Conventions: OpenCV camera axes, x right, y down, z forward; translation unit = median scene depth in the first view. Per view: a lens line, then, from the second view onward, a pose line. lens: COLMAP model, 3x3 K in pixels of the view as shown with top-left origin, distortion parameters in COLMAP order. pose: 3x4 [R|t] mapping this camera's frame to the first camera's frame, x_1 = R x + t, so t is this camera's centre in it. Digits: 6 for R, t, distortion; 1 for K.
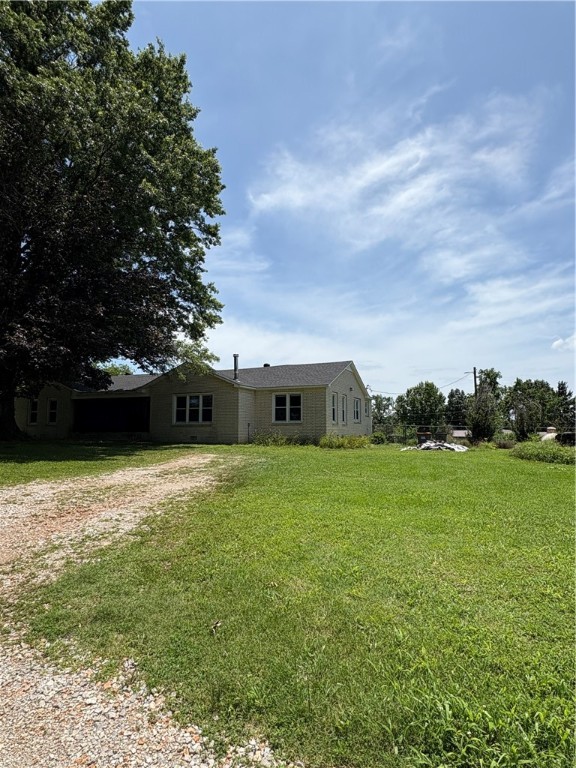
lens RADIAL K [[432.1, 0, 287.6], [0, 432.1, 388.0], [0, 0, 1]] dist [-0.025649, 0.000141]
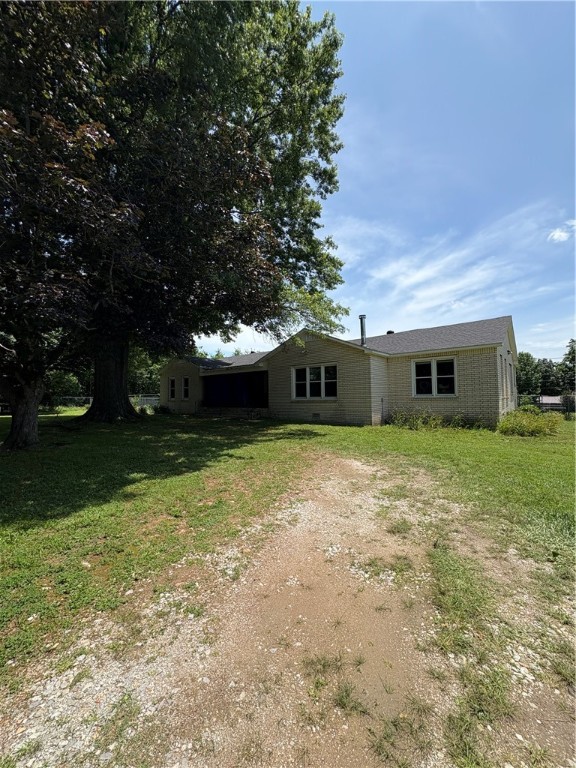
lens RADIAL K [[306.2, 0, 288.0], [0, 306.2, 384.0], [0, 0, 1]] dist [-0.000429, -0.000066]
pose [[0.958083, -0.023708, -0.285509, -0.092355], [0.039491, 0.997986, 0.049650, 0.019129], [0.283757, -0.058844, 0.957089, 0.388766]]
